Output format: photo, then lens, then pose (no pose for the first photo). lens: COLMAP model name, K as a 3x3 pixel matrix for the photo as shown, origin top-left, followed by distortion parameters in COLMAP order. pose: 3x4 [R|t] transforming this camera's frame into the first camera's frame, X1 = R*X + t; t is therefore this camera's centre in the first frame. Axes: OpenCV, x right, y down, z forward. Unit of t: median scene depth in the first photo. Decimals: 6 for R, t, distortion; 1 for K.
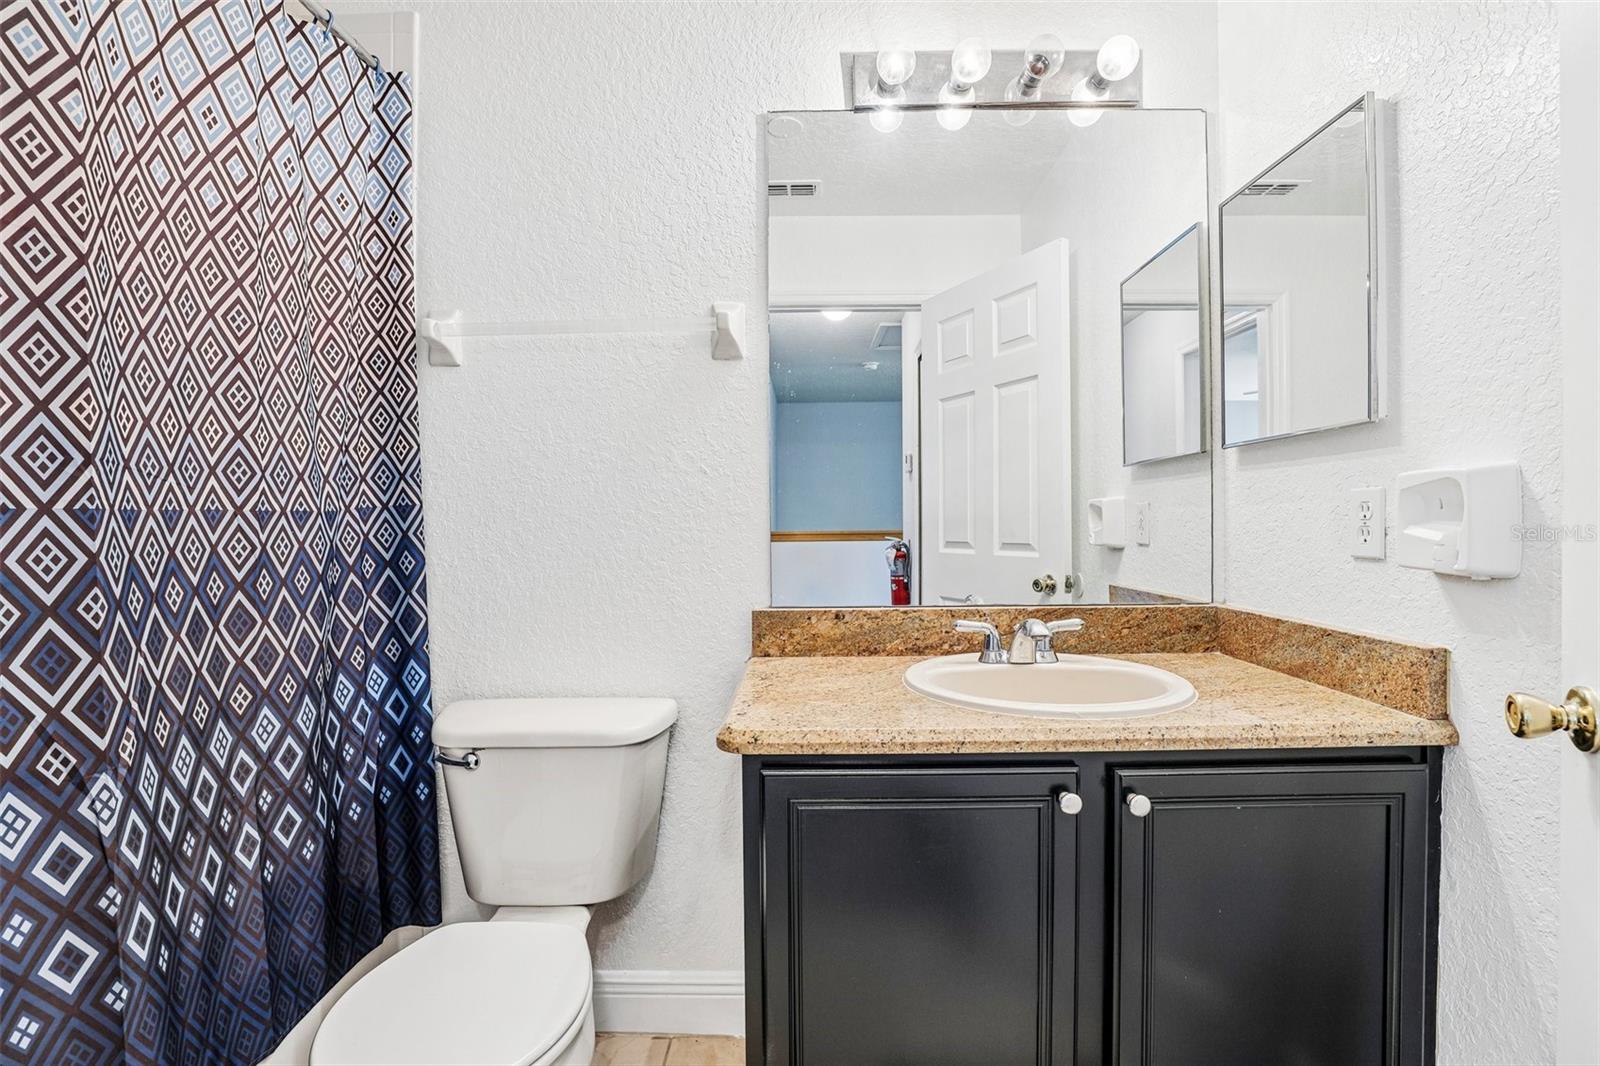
lens RADIAL K [[678.9, 0, 800.1], [0, 678.9, 544.8], [0, 0, 1]] dist [-0.000783, -0.000100]
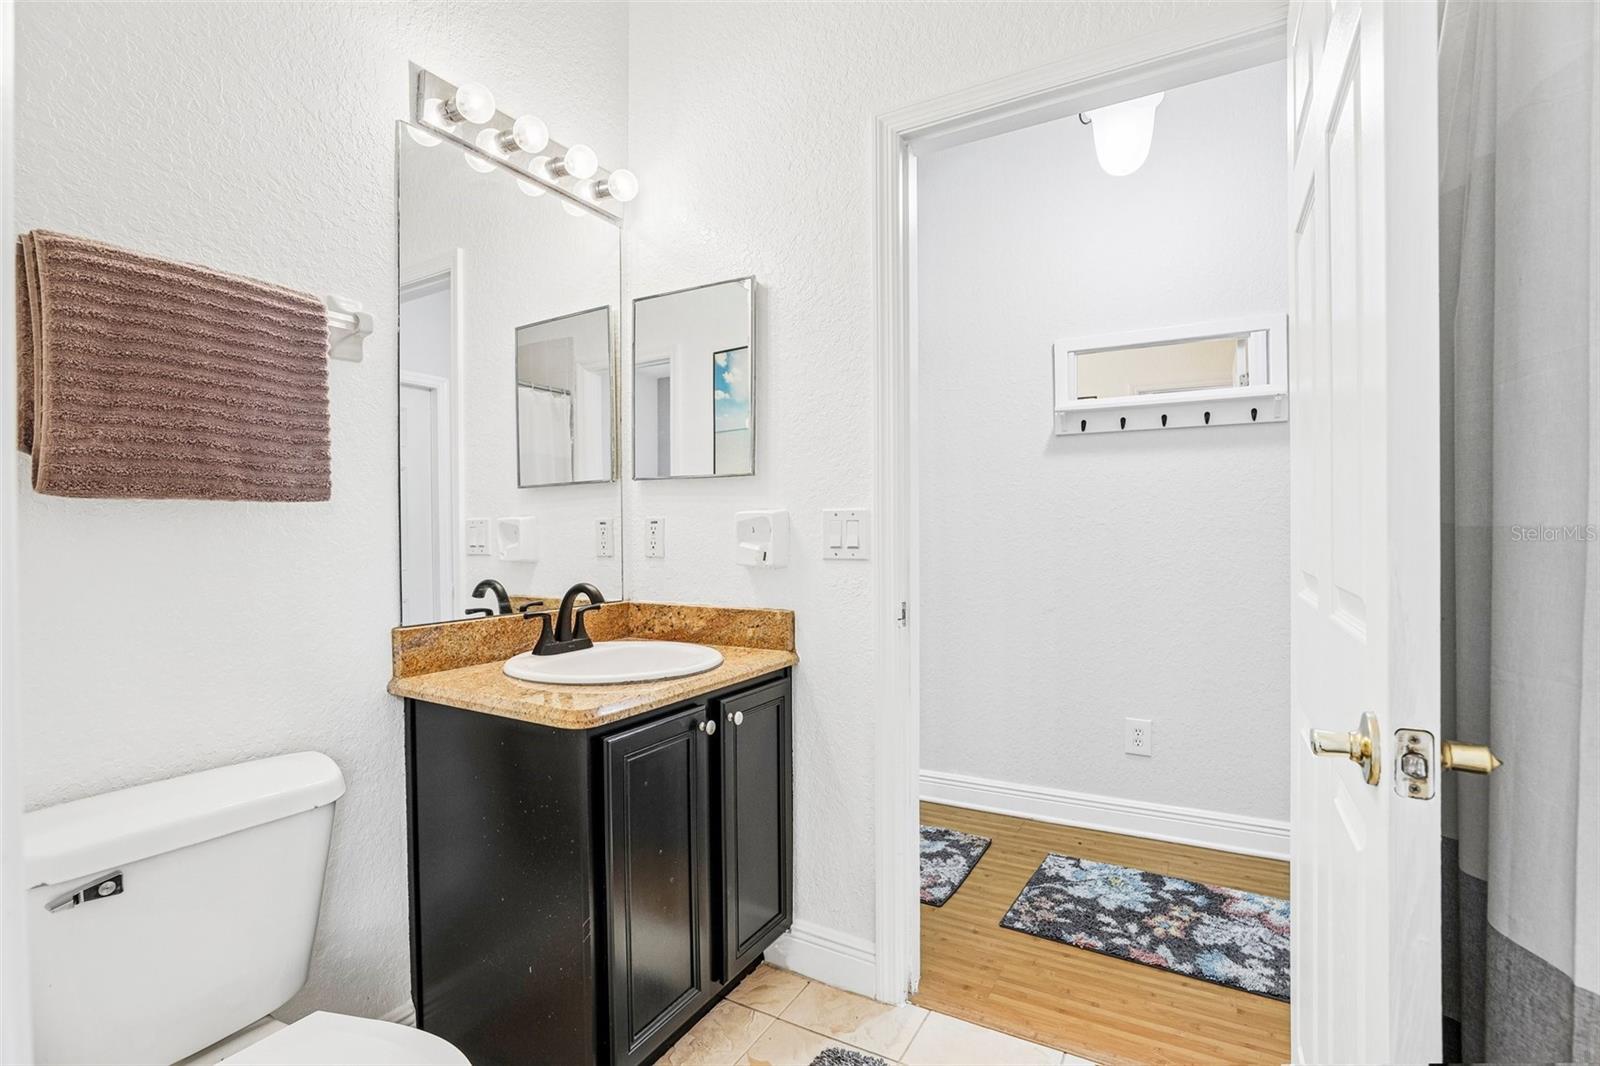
lens RADIAL K [[730.6, 0, 815.0], [0, 730.6, 536.6], [0, 0, 1]] dist [-0.023563, 0.000672]
pose [[0.484860, 0.008953, 0.874546, -0.667605], [0.026208, 0.999350, -0.024761, 0.007637], [-0.874199, 0.034926, 0.484310, 0.010671]]
